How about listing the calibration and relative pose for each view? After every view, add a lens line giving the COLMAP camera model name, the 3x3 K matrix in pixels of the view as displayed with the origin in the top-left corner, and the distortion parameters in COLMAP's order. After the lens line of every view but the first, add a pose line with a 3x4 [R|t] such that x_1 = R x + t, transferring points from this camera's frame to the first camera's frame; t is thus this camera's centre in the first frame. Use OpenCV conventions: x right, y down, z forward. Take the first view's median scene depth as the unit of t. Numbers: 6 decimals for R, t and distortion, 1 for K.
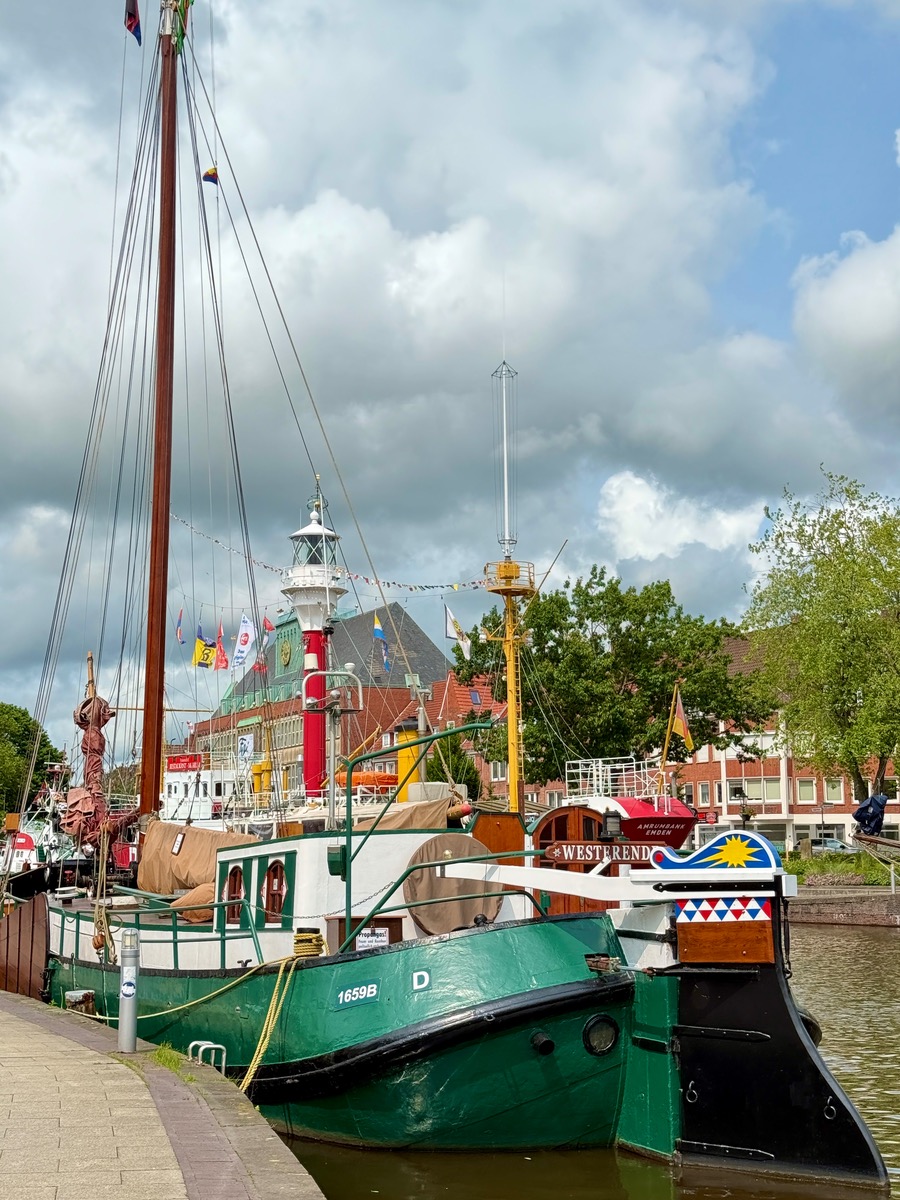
lens RADIAL K [[1665.0, 0, 450.8], [0, 1665.0, 598.1], [0, 0, 1]] dist [0.114340, 0.000000]
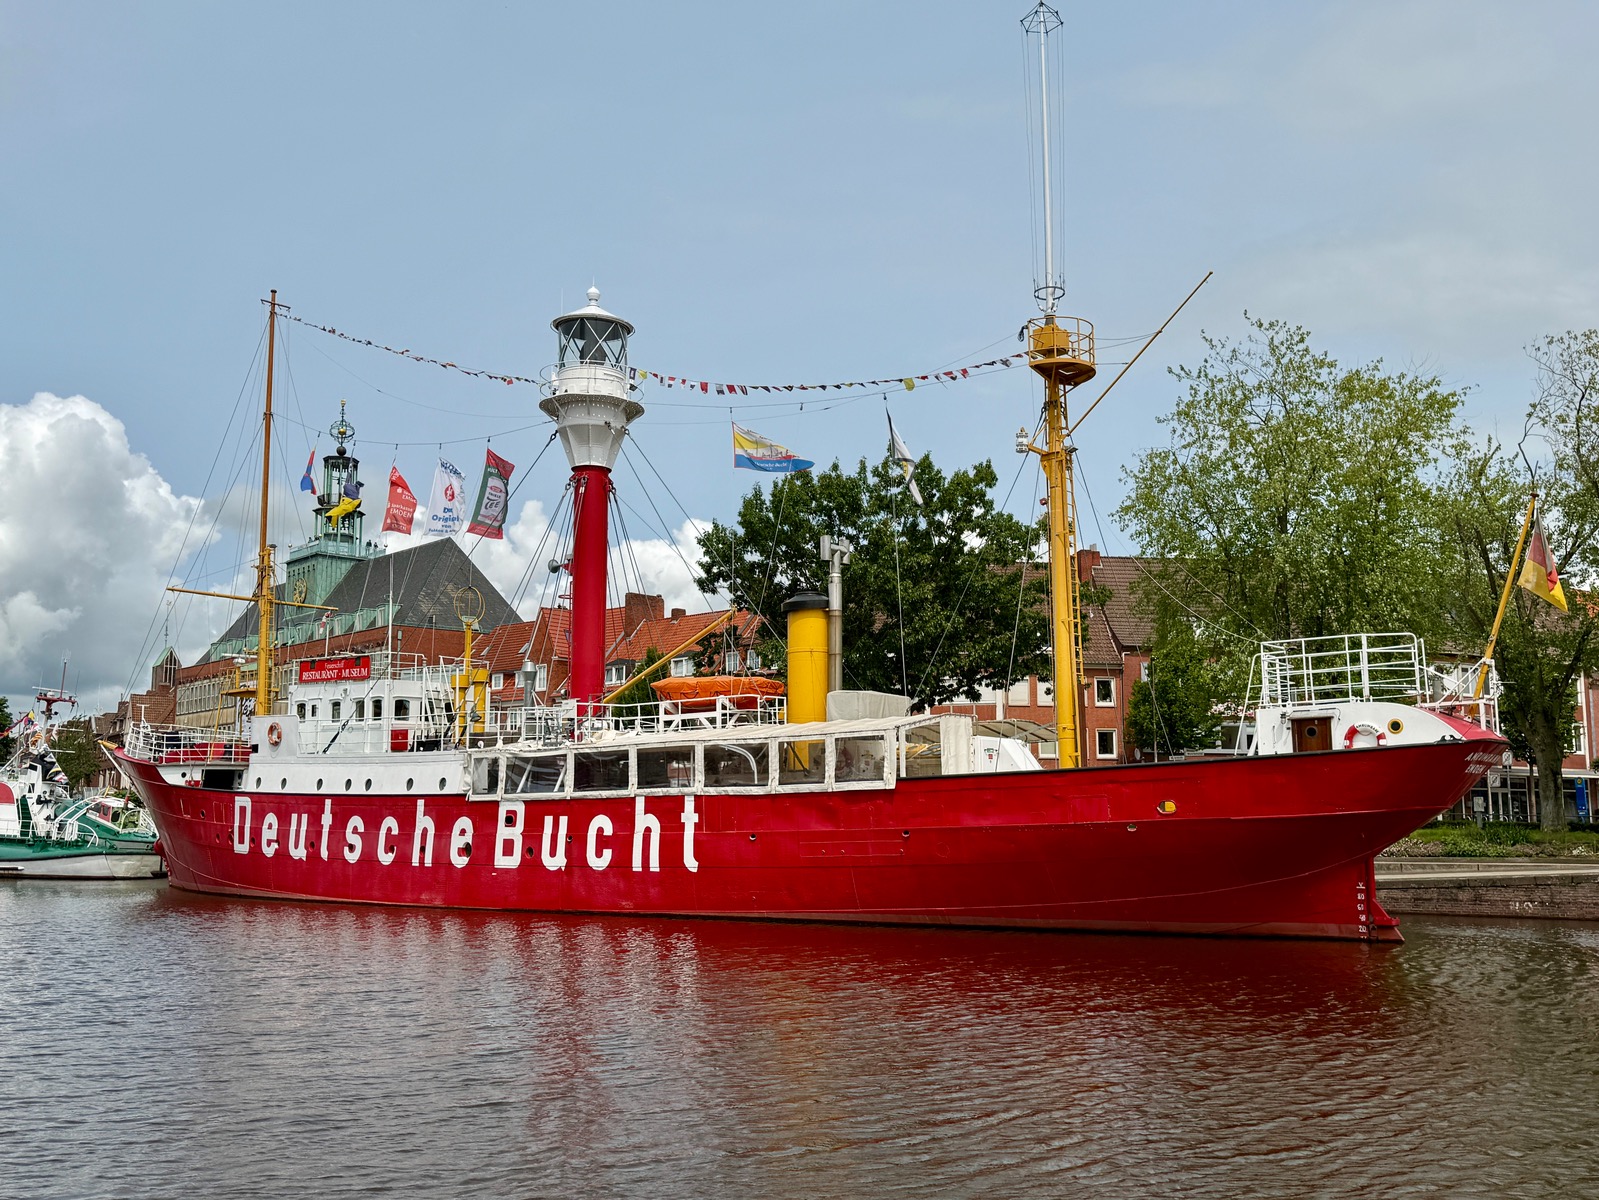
lens RADIAL K [[1398.6, 0, 798.4], [0, 1398.6, 607.2], [0, 0, 1]] dist [0.017733, 0.000386]
pose [[0.949788, 0.054495, 0.308113, -0.158016], [-0.054126, 0.998487, -0.009750, 0.070187], [-0.308178, -0.007417, 0.951300, 0.424252]]
